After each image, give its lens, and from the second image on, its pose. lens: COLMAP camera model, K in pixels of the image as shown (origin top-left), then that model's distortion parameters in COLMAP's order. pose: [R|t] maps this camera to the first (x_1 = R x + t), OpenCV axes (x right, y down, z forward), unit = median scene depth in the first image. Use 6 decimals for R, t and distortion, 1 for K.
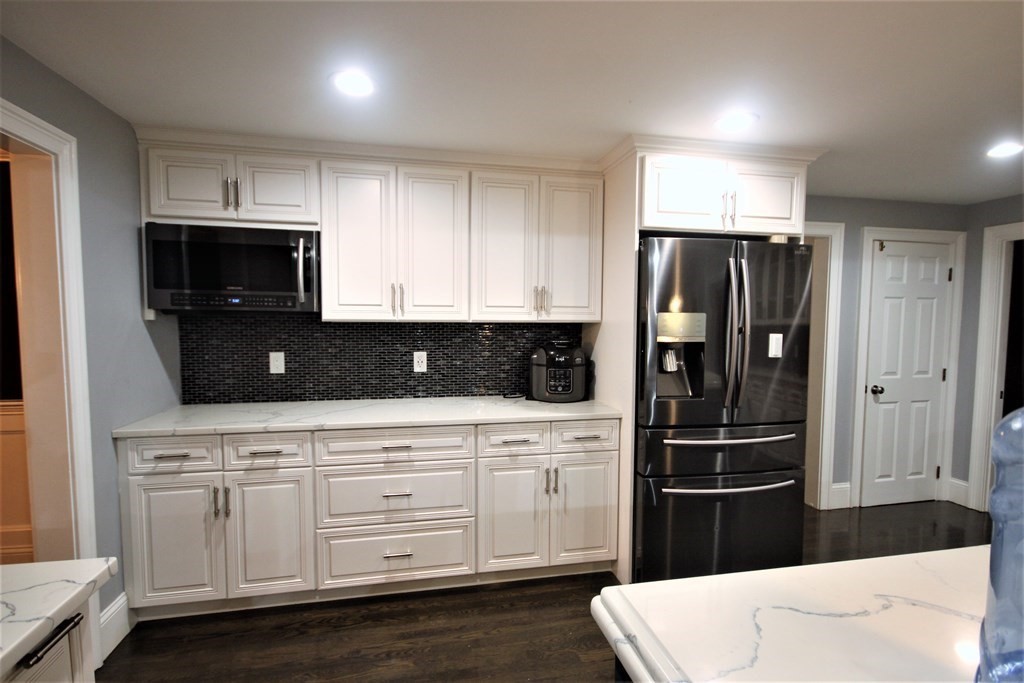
lens RADIAL K [[489.4, 0, 512.0], [0, 489.4, 341.5], [0, 0, 1]] dist [0.000344, 0.000190]
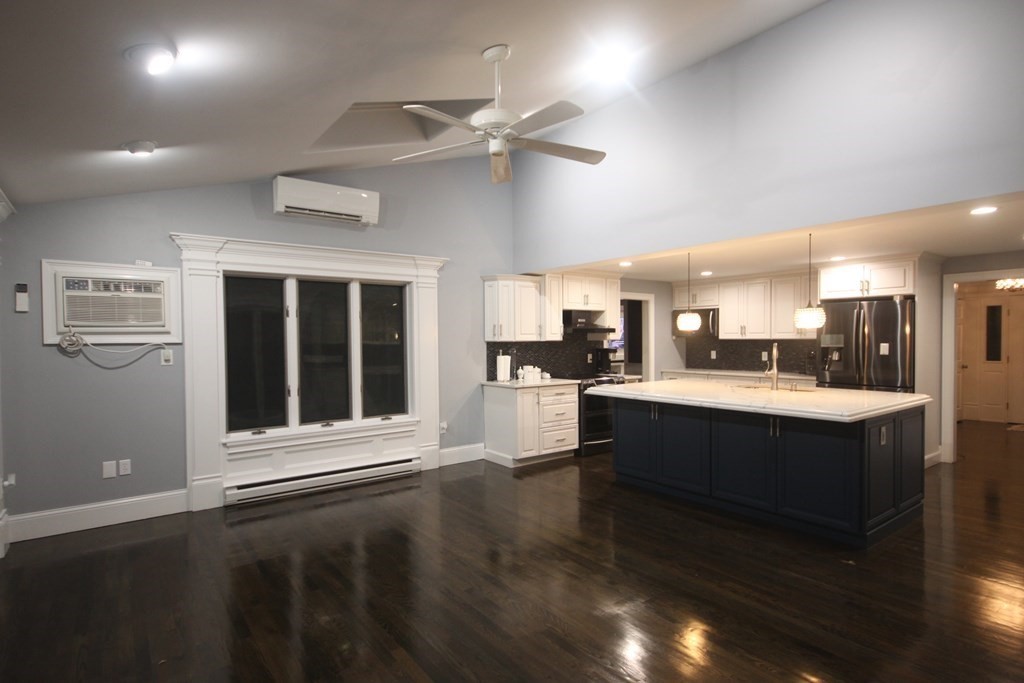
lens RADIAL K [[529.5, 0, 512.0], [0, 529.5, 341.5], [0, 0, 1]] dist [-0.000525, 0.000249]
pose [[0.422791, -0.004873, -0.906214, 1.731099], [-0.038934, 0.998965, -0.023536, 0.083459], [0.905391, 0.045234, 0.422163, -1.271440]]
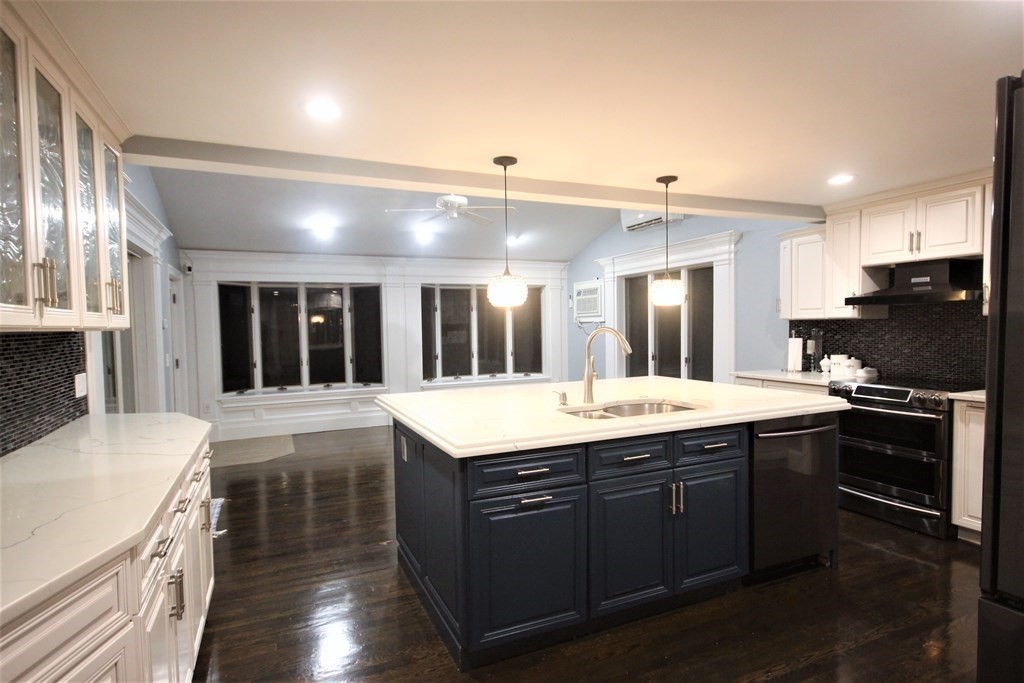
lens RADIAL K [[537.0, 0, 512.8], [0, 537.0, 345.0], [0, 0, 1]] dist [0.003379, 0.001532]
pose [[-0.976740, 0.018340, -0.213641, 0.929674], [-0.001004, 0.995933, 0.090089, -0.043156], [0.214424, 0.088208, -0.972750, 1.171951]]
